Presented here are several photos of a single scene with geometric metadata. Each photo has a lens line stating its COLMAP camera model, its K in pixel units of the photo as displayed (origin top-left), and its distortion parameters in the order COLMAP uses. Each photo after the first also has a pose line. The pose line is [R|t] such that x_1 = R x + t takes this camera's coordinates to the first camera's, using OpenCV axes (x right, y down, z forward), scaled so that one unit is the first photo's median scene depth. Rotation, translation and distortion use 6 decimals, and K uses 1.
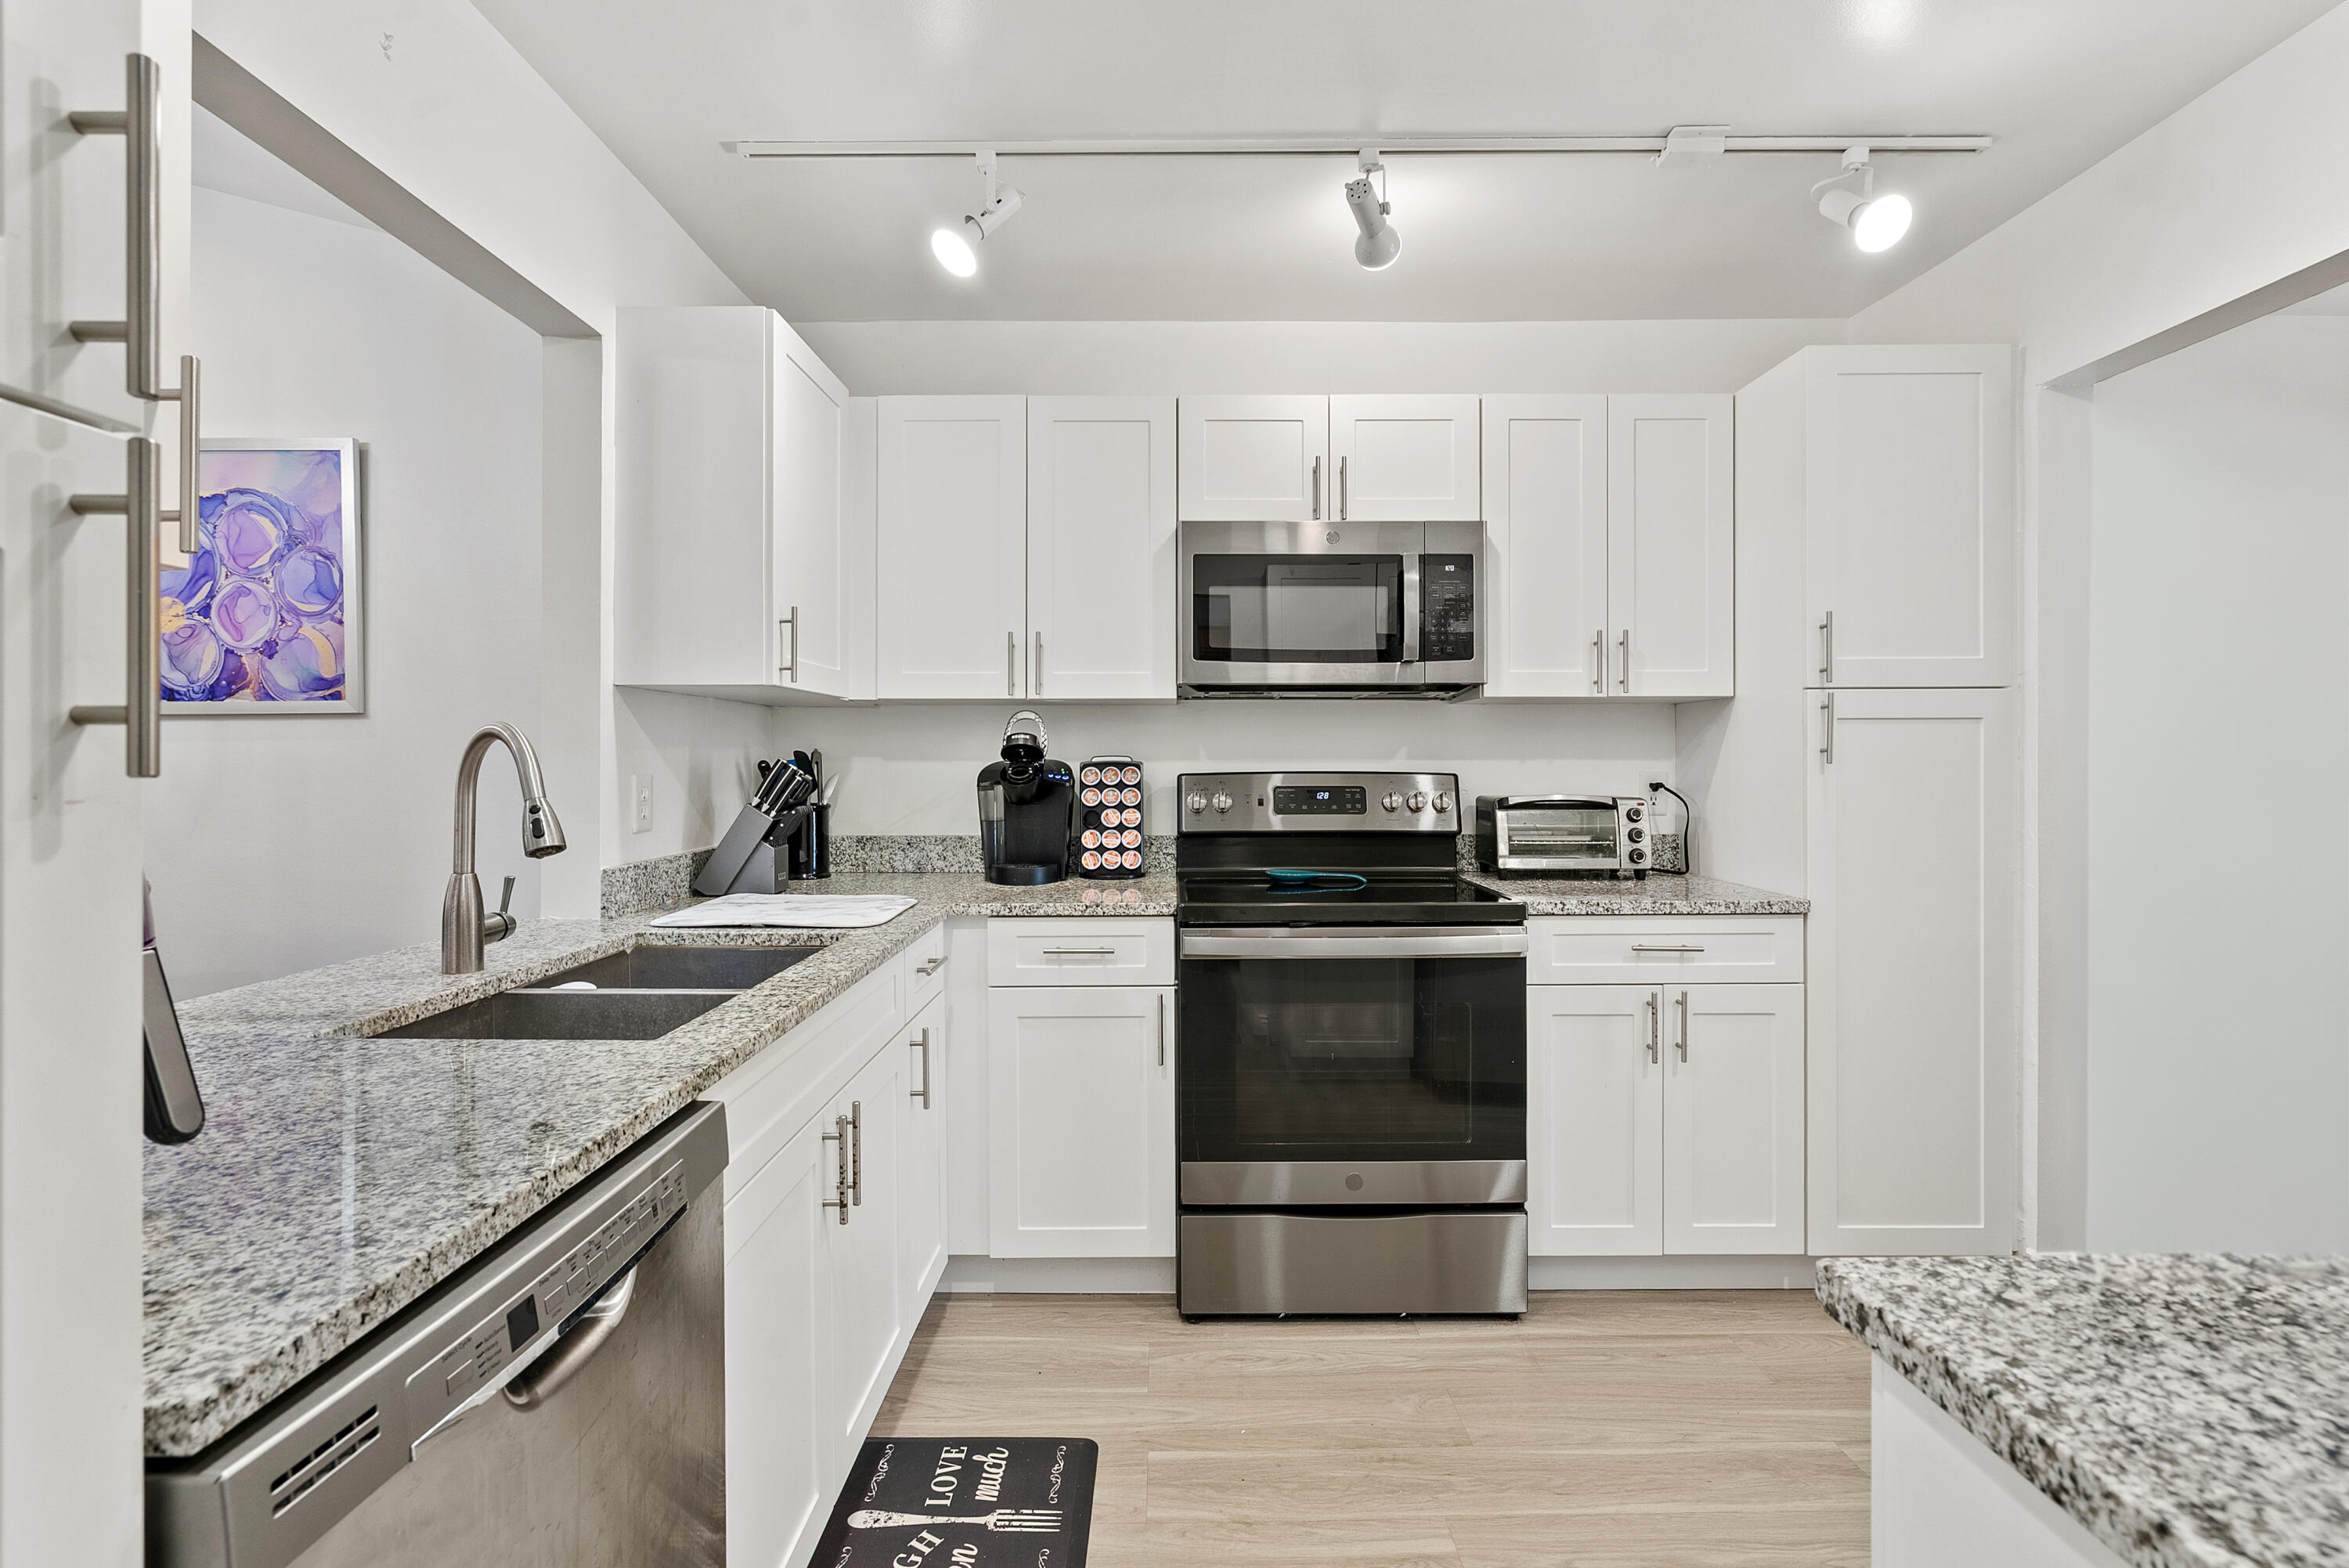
lens RADIAL K [[1070.0, 0, 1169.9], [0, 1070.0, 760.4], [0, 0, 1]] dist [-0.006812, 0.002927]
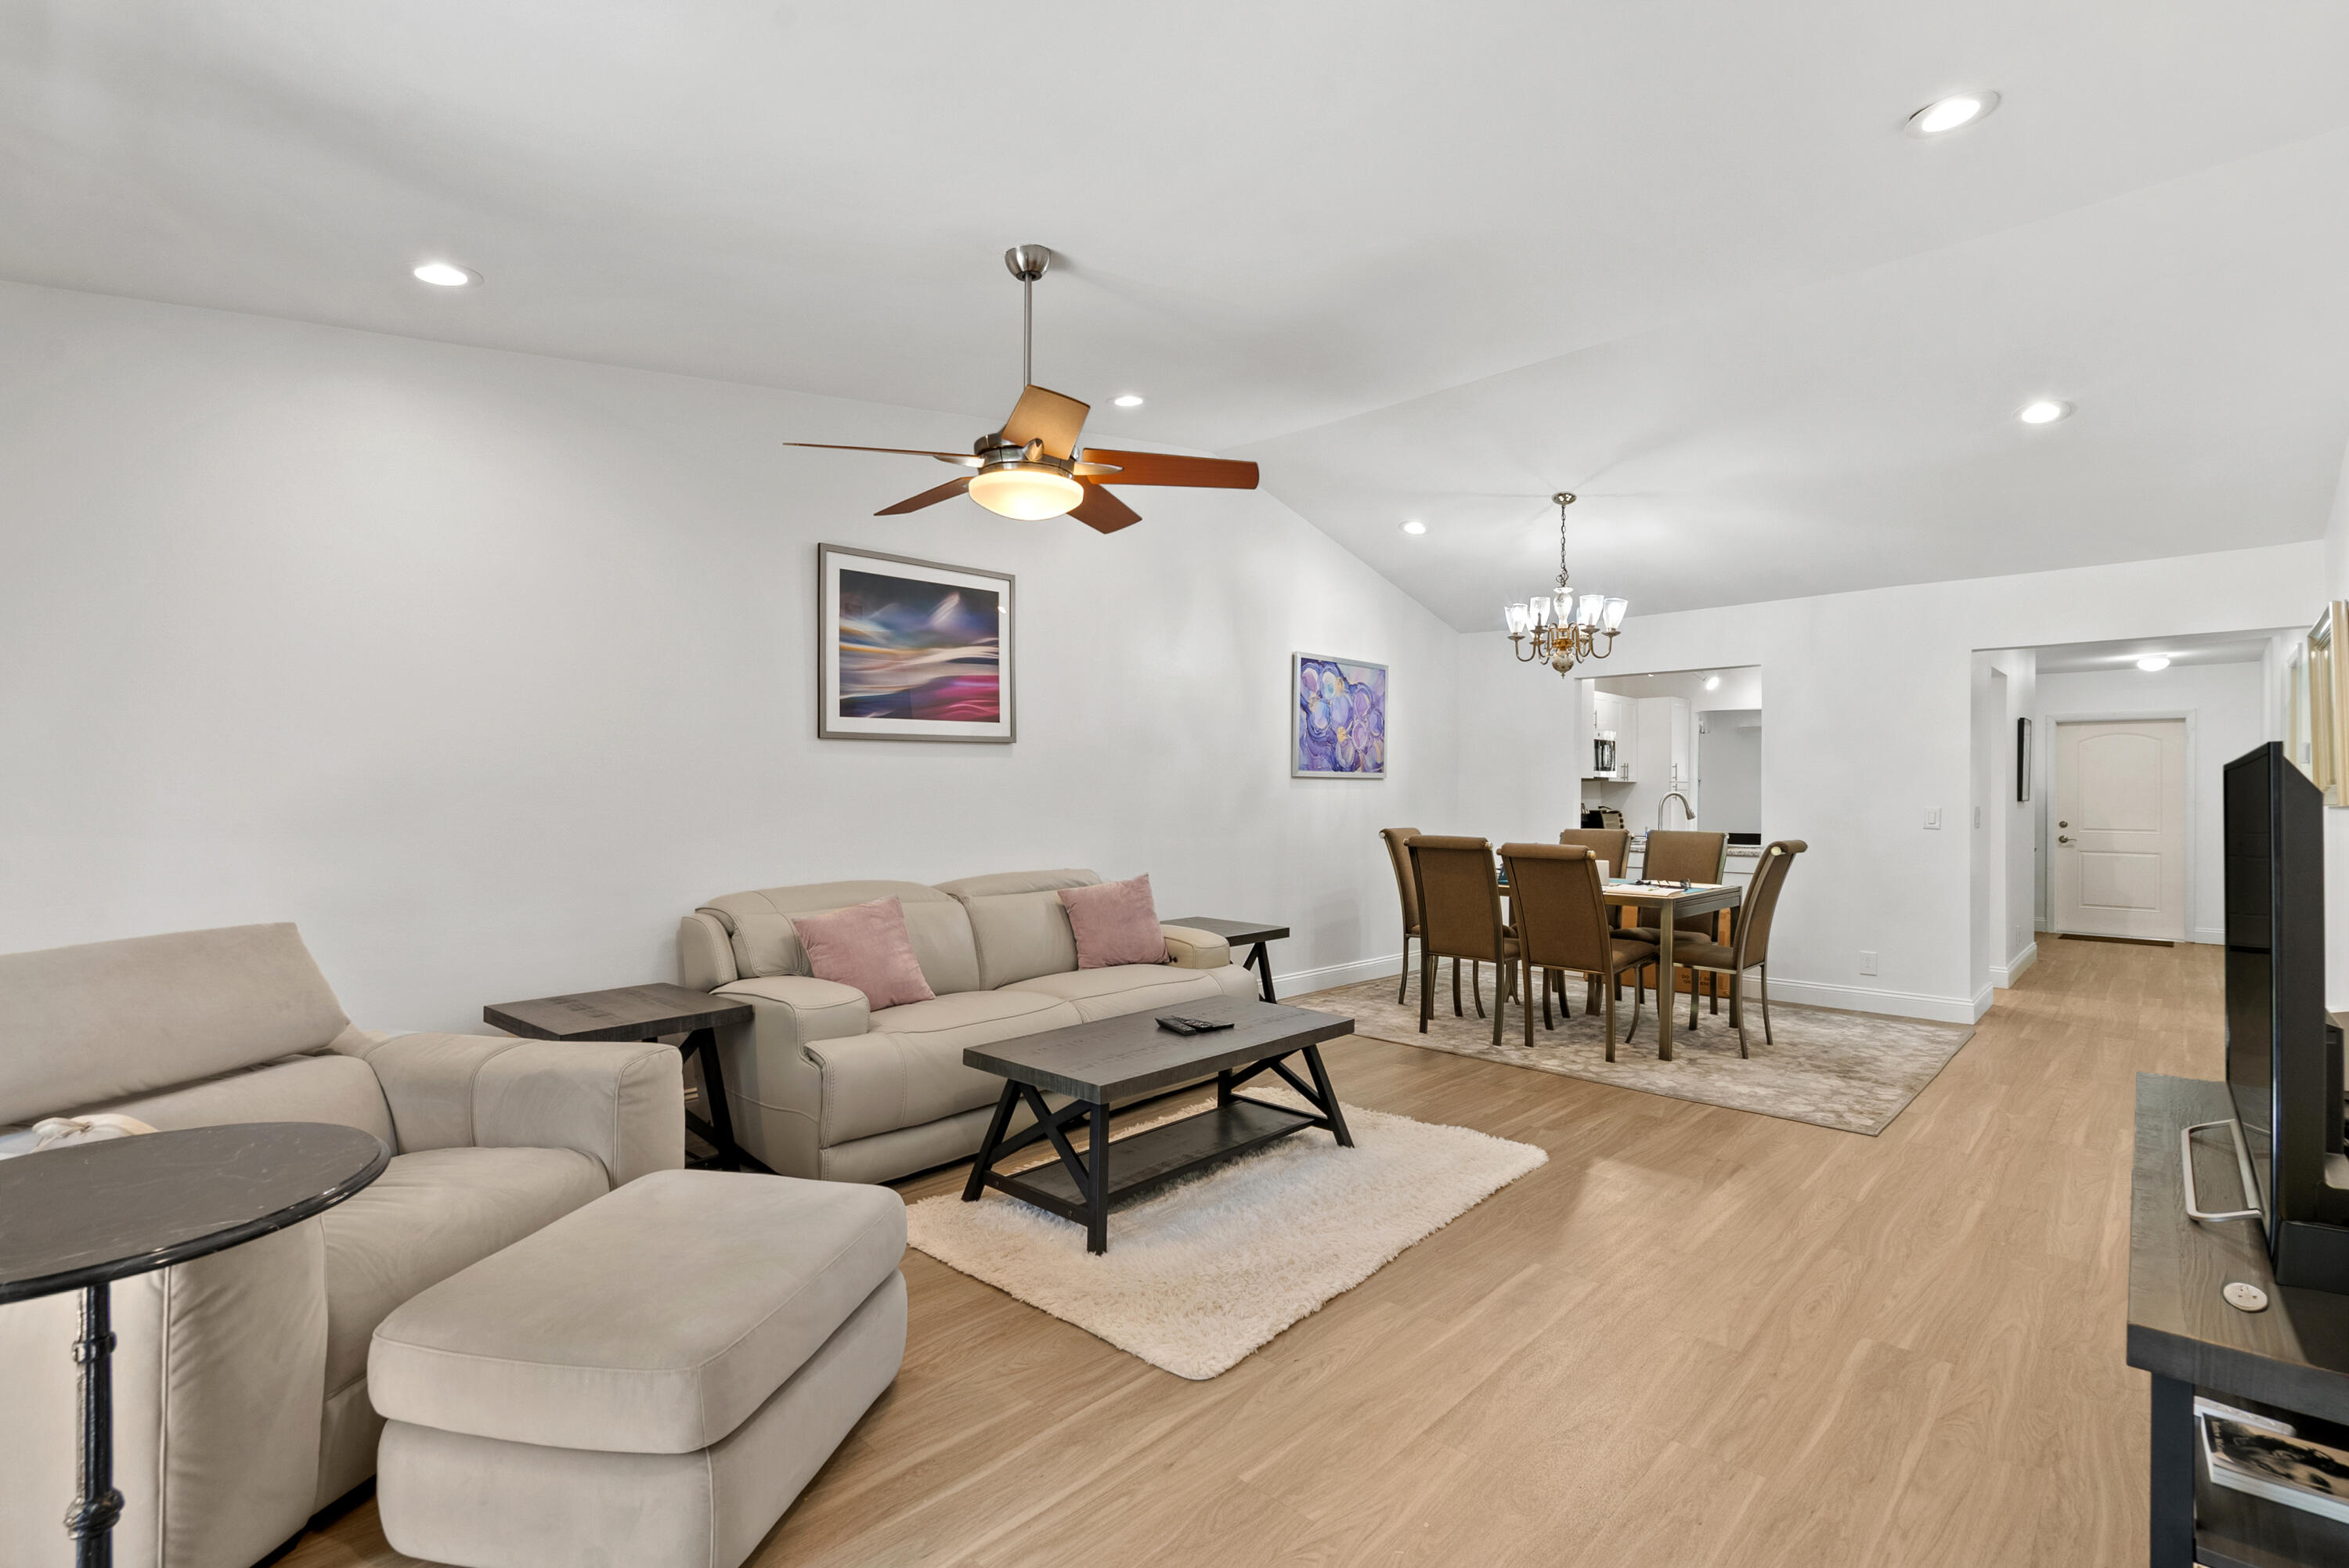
lens RADIAL K [[1070.0, 0, 1185.4], [0, 1070.0, 784.7], [0, 0, 1]] dist [-0.006812, 0.002927]
pose [[0.688355, 0.013271, 0.725252, -3.111845], [-0.007580, 0.999910, -0.011102, 0.000975], [-0.725334, 0.002145, 0.688393, -0.379320]]
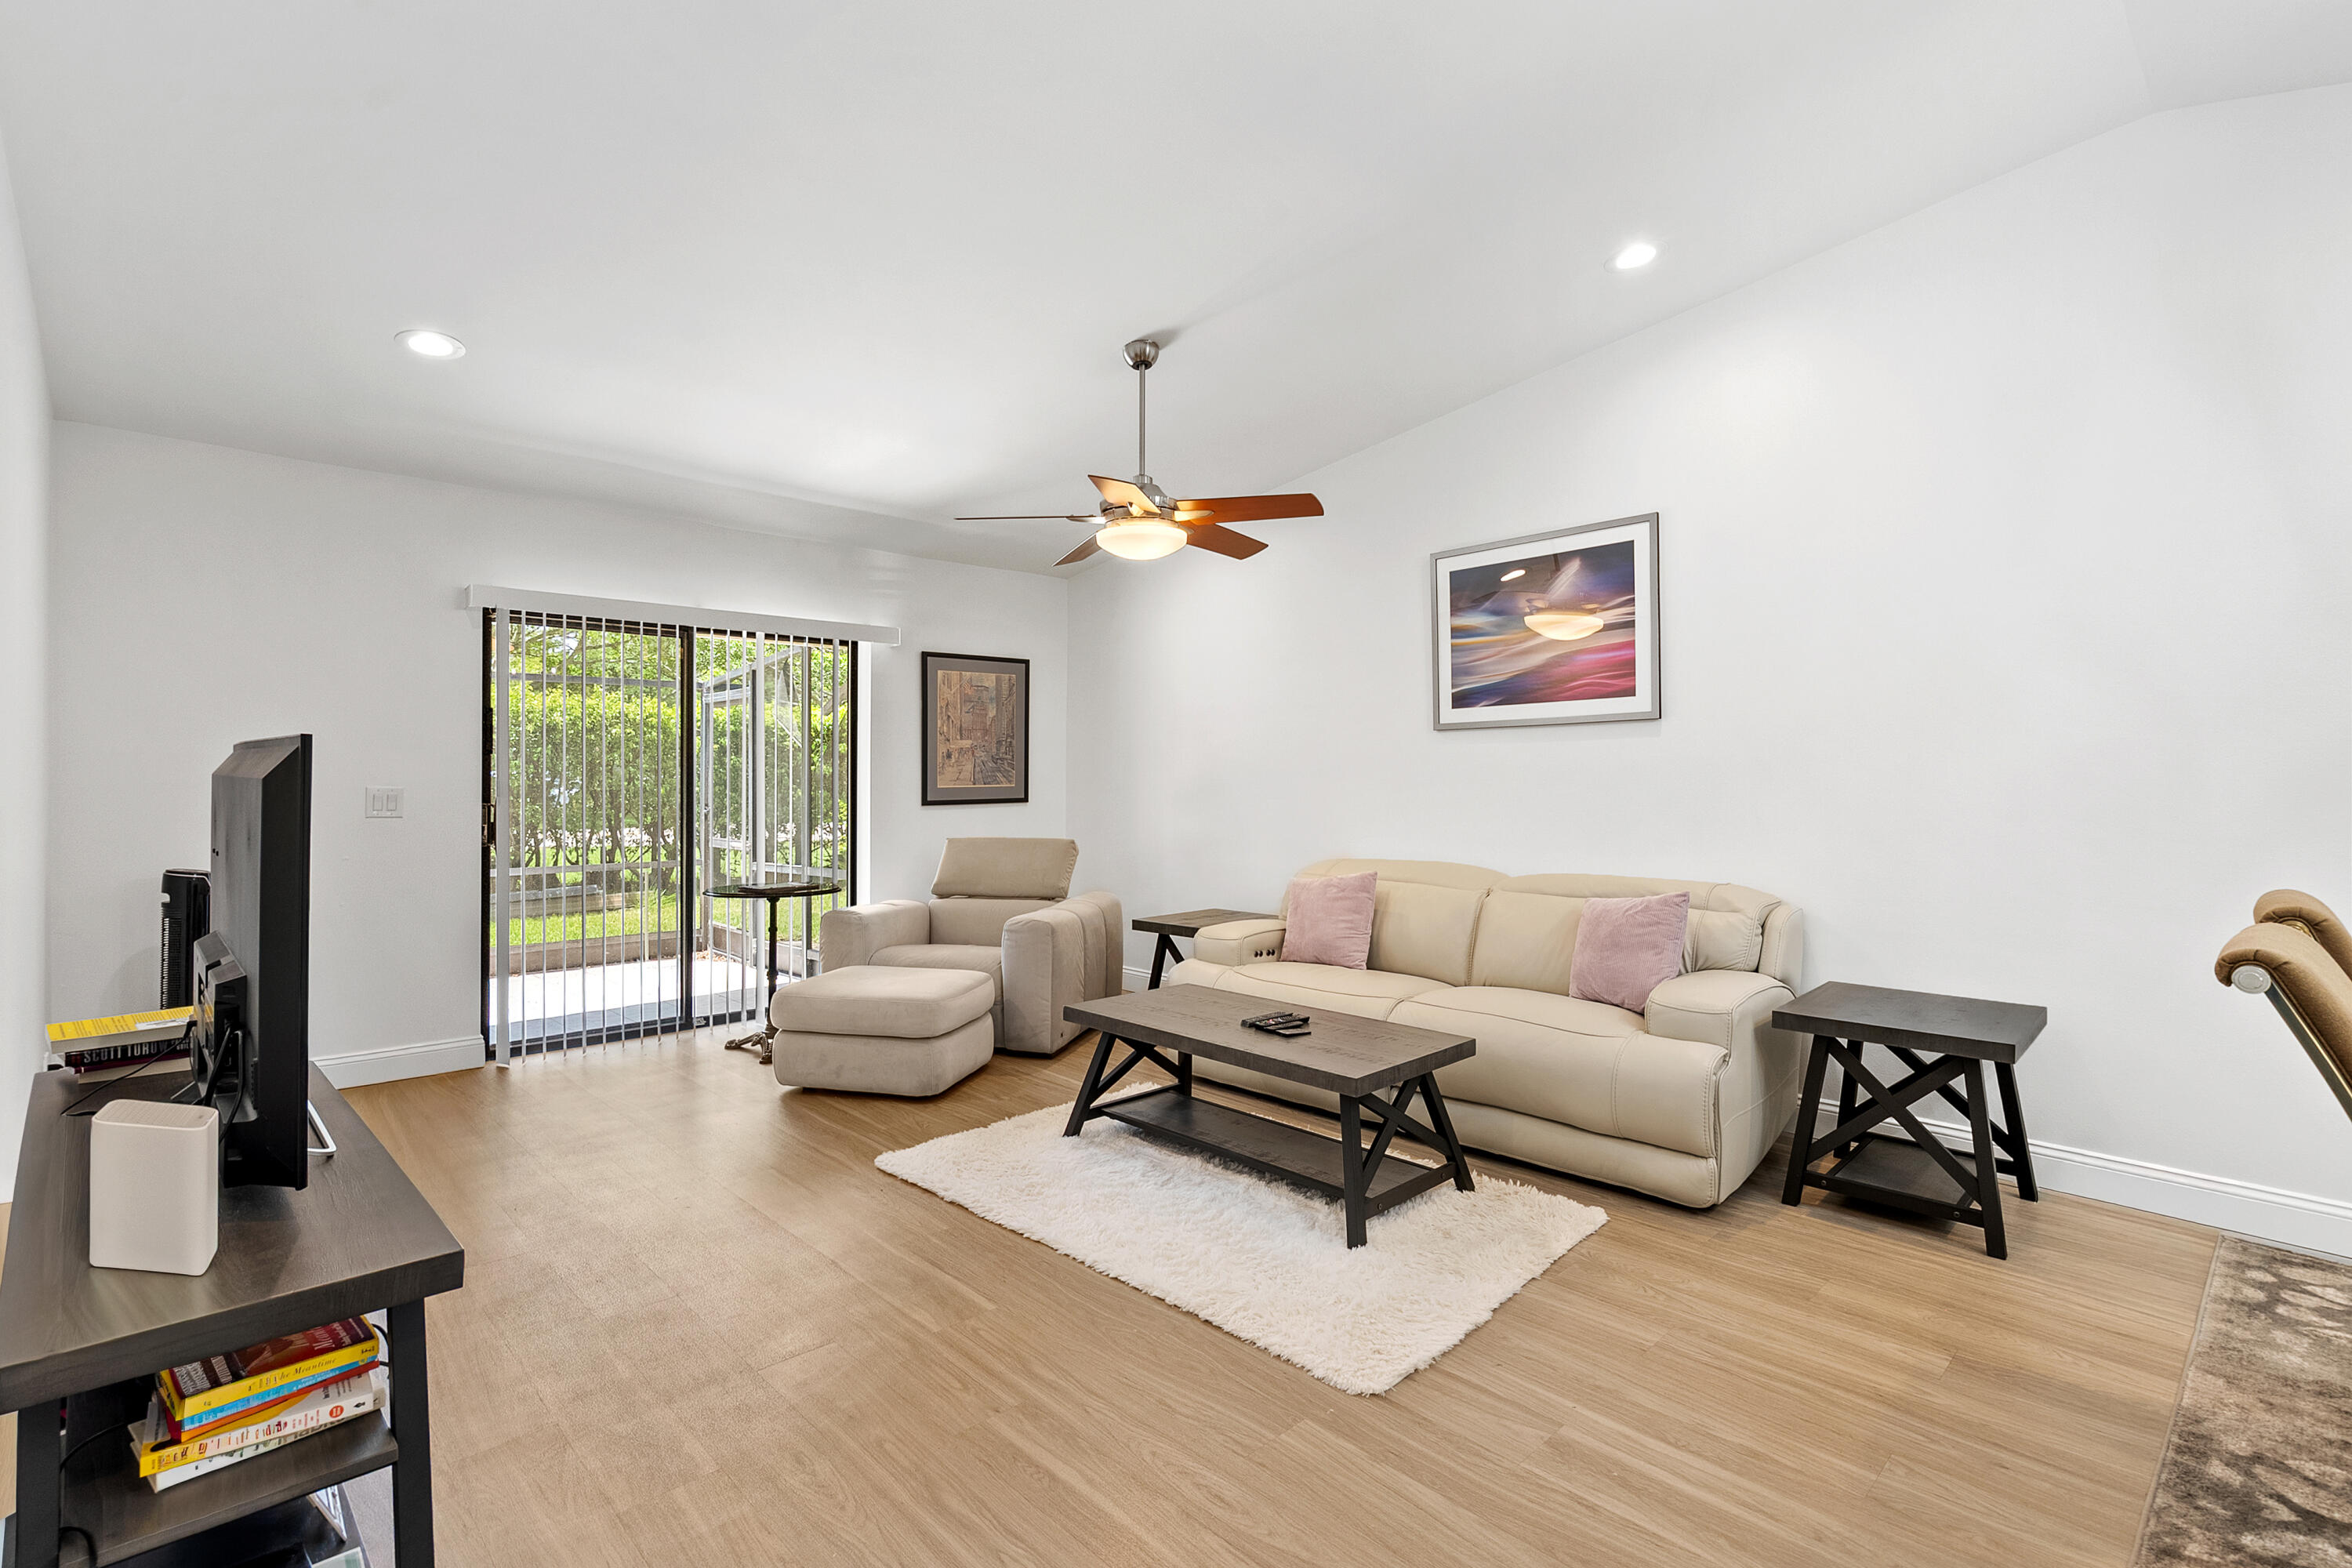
lens RADIAL K [[1071.5, 0, 1135.6], [0, 1071.5, 780.8], [0, 0, 1]] dist [-0.006812, 0.002927]
pose [[0.678928, 0.010234, -0.734134, -1.384031], [-0.004910, 0.999944, 0.009398, -0.012852], [0.734189, -0.002776, 0.678940, -0.448443]]
